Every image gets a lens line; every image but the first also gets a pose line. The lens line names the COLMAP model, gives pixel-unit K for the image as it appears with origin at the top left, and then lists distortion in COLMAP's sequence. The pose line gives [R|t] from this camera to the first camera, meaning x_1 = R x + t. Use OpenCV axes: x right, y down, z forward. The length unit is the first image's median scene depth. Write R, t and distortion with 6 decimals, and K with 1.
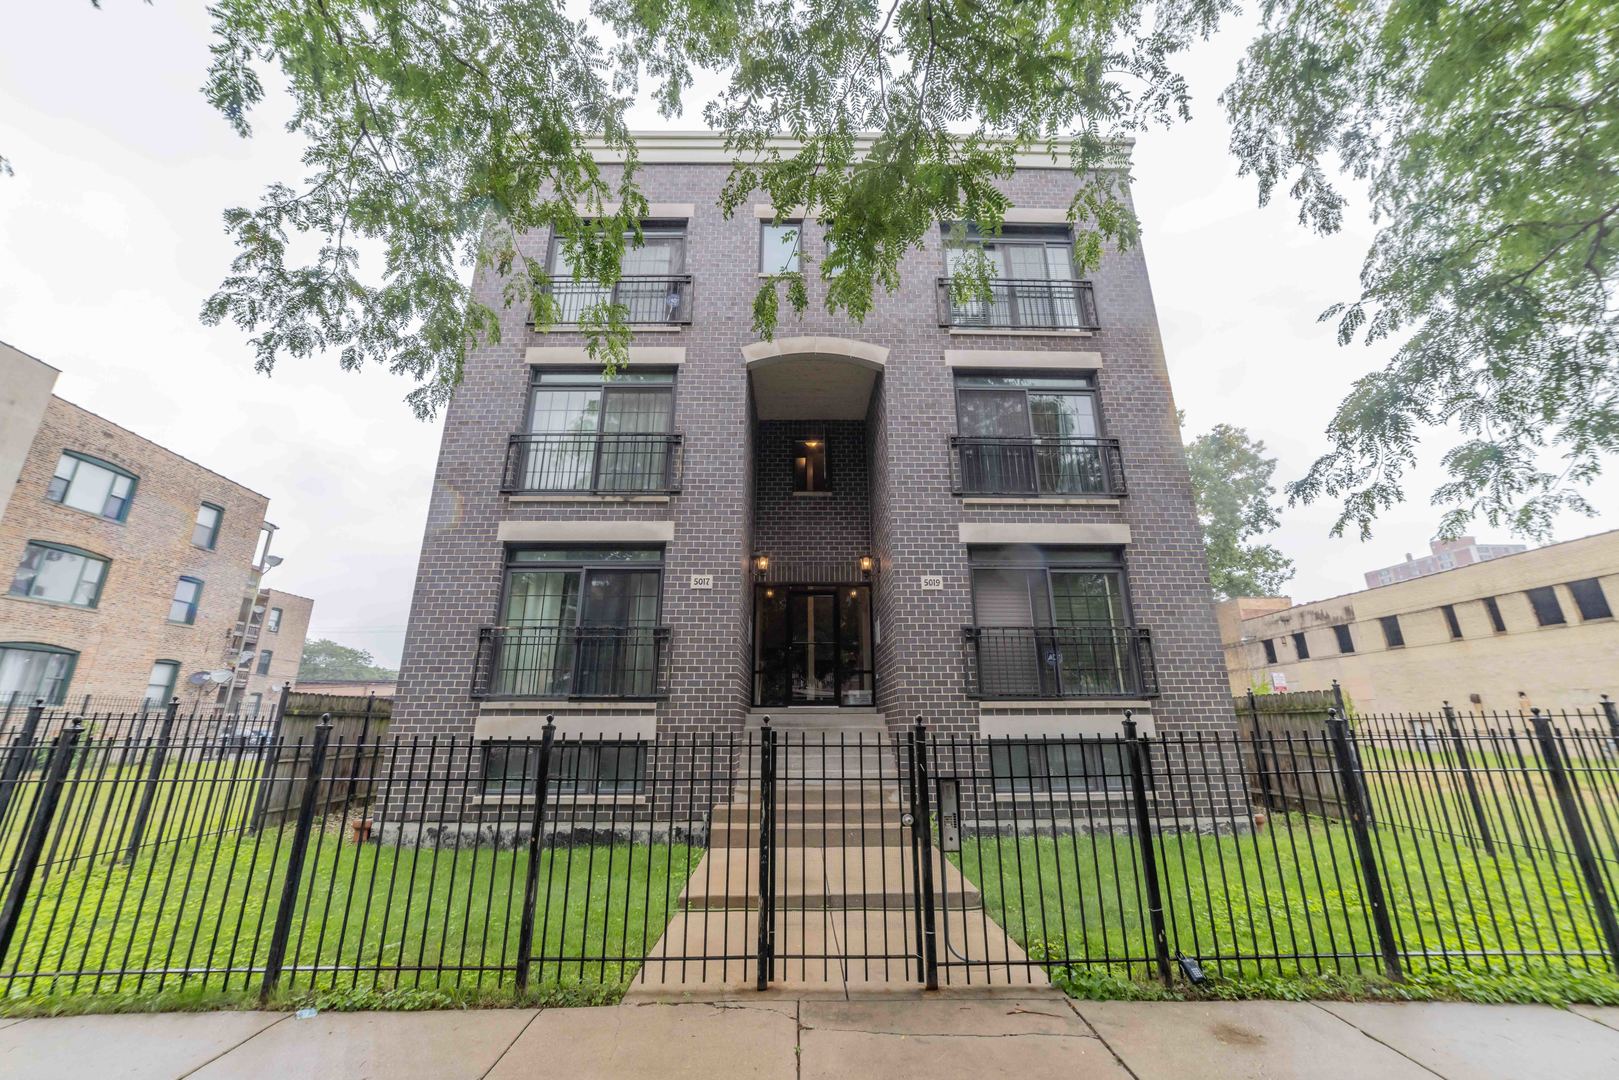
lens RADIAL K [[607.6, 0, 810.4], [0, 607.6, 531.2], [0, 0, 1]] dist [-0.021169, 0.007091]
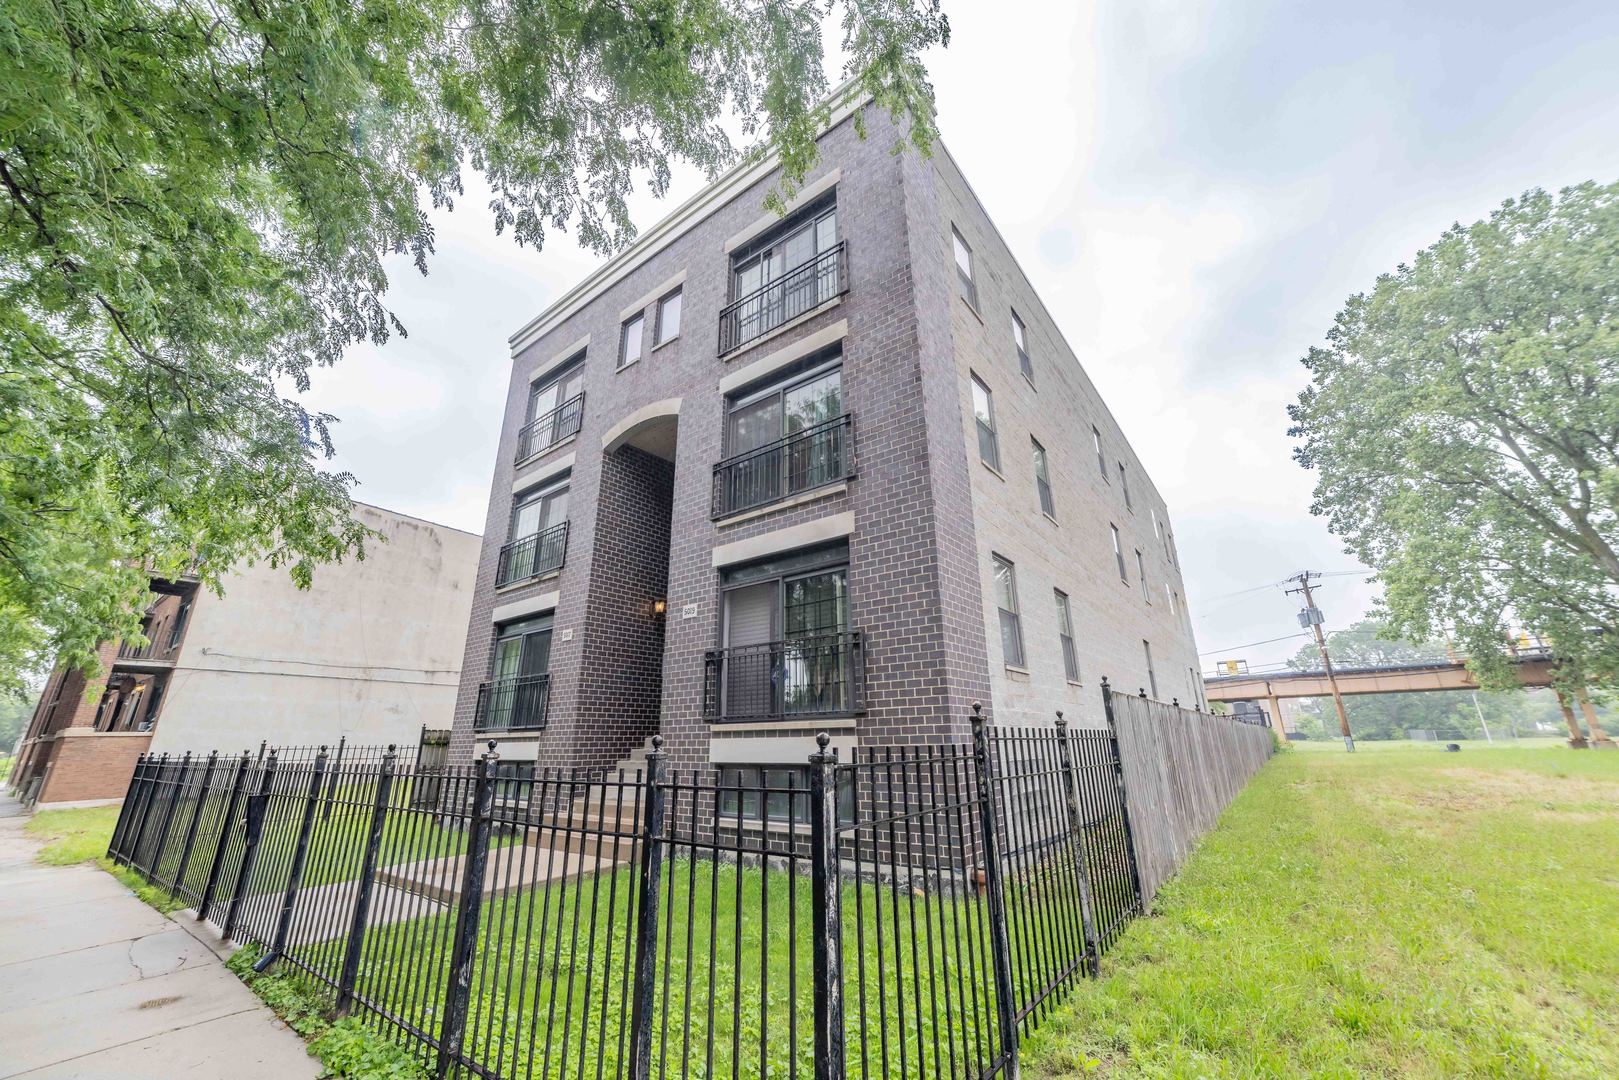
lens RADIAL K [[607.6, 0, 810.4], [0, 607.6, 531.2], [0, 0, 1]] dist [-0.021169, 0.007091]
pose [[0.784676, -0.213552, -0.581962, 0.954971], [0.195814, 0.976110, -0.094163, 0.085107], [0.588167, -0.040069, 0.807746, 0.267141]]
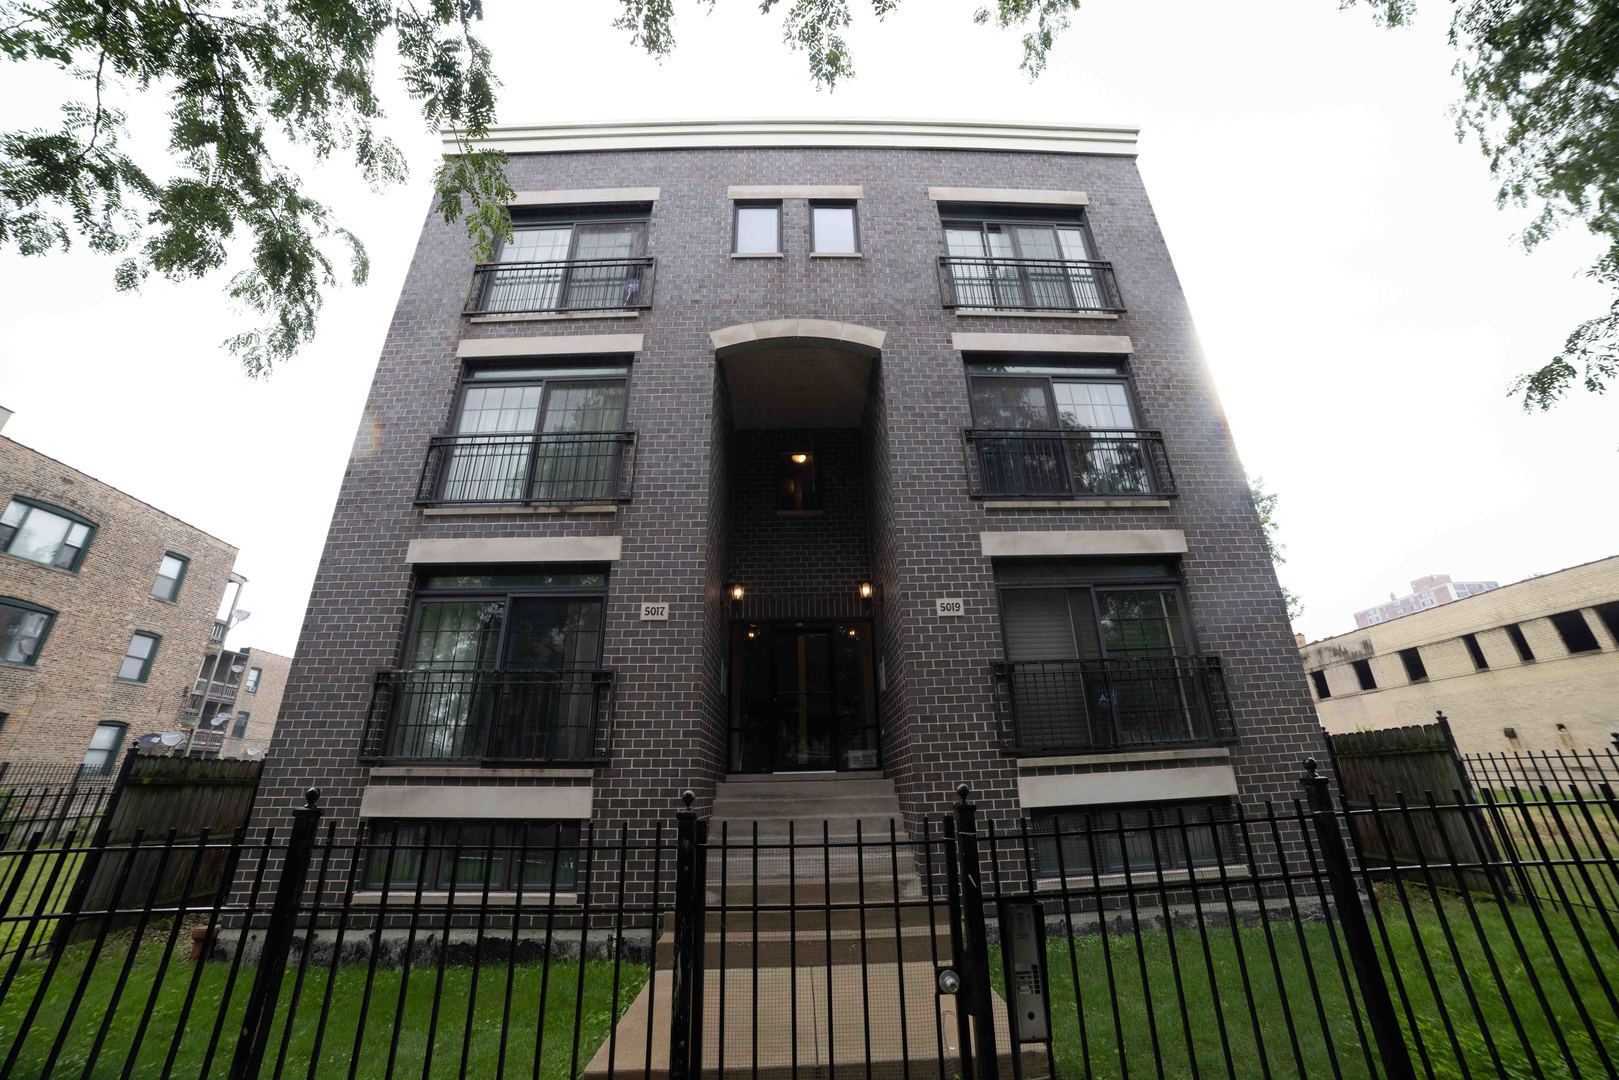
lens RADIAL K [[623.2, 0, 814.2], [0, 623.2, 529.0], [0, 0, 1]] dist [-0.097621, 0.029062]
pose [[0.999773, -0.018931, 0.009733, 0.018571], [0.019760, 0.995410, -0.093645, 0.053389], [-0.007916, 0.093816, 0.995558, 0.188283]]
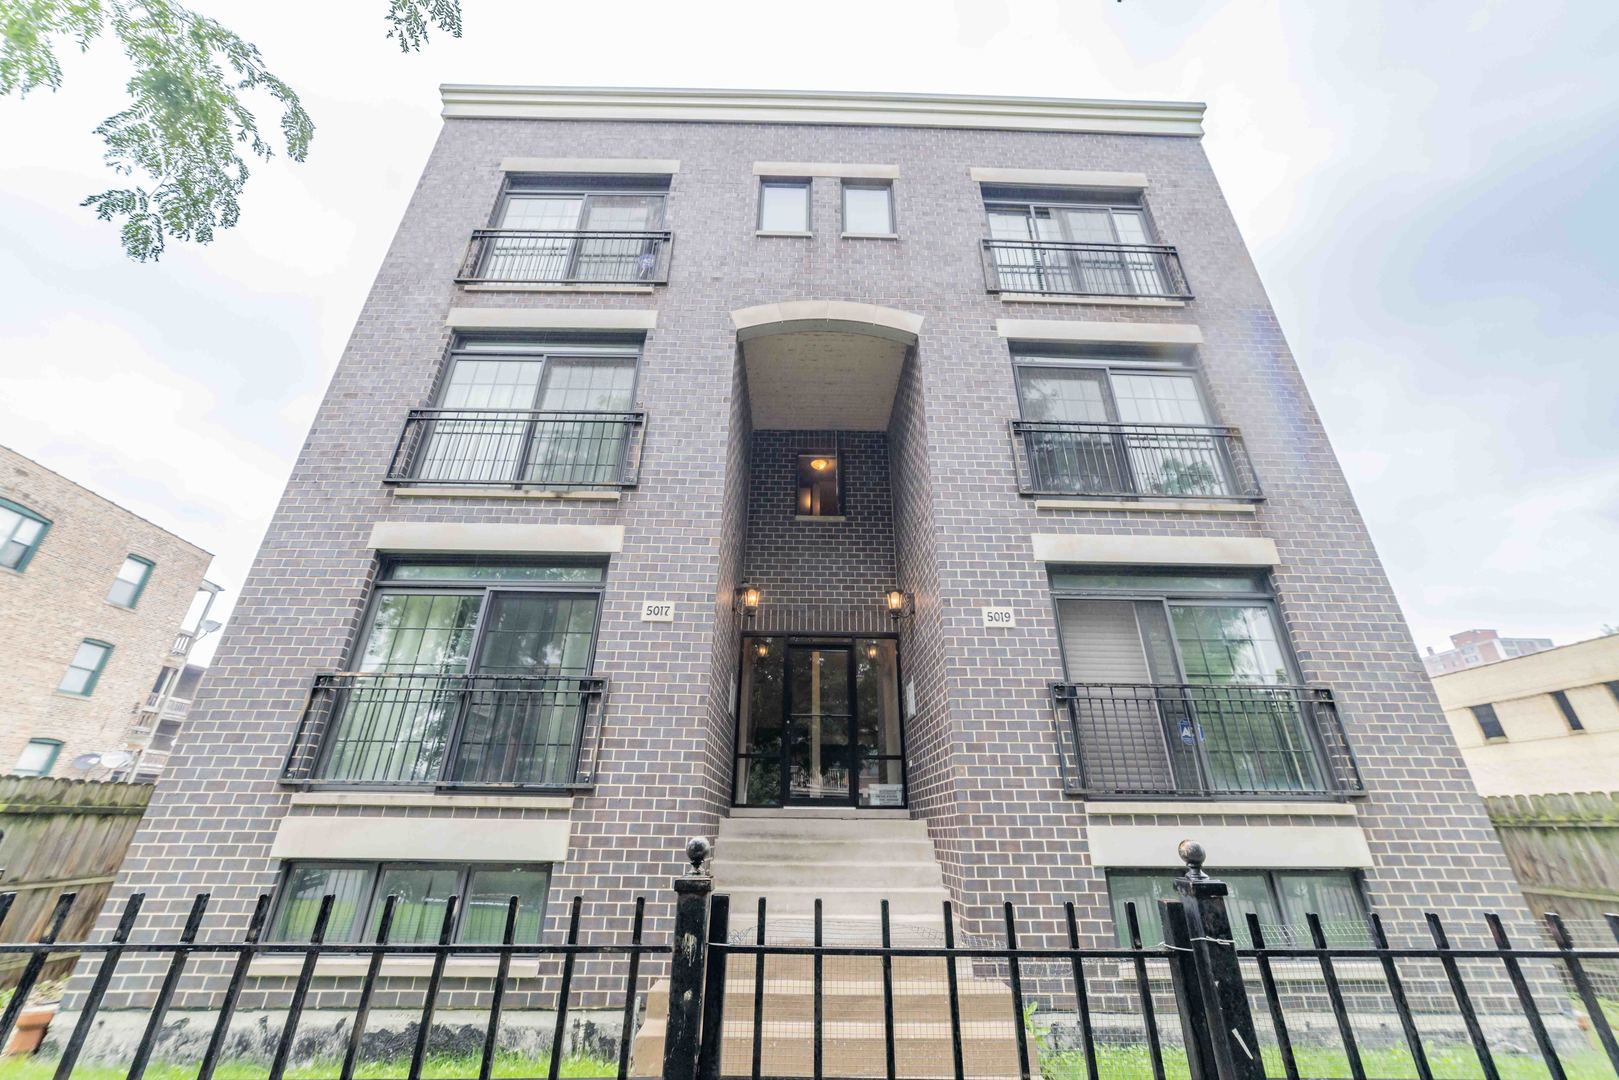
lens RADIAL K [[607.6, 0, 810.4], [0, 607.6, 531.2], [0, 0, 1]] dist [-0.021169, 0.007091]
pose [[0.999933, 0.010639, -0.004581, -0.007118], [-0.011192, 0.989313, -0.145374, 0.086715], [0.002985, 0.145415, 0.989366, 0.302302]]
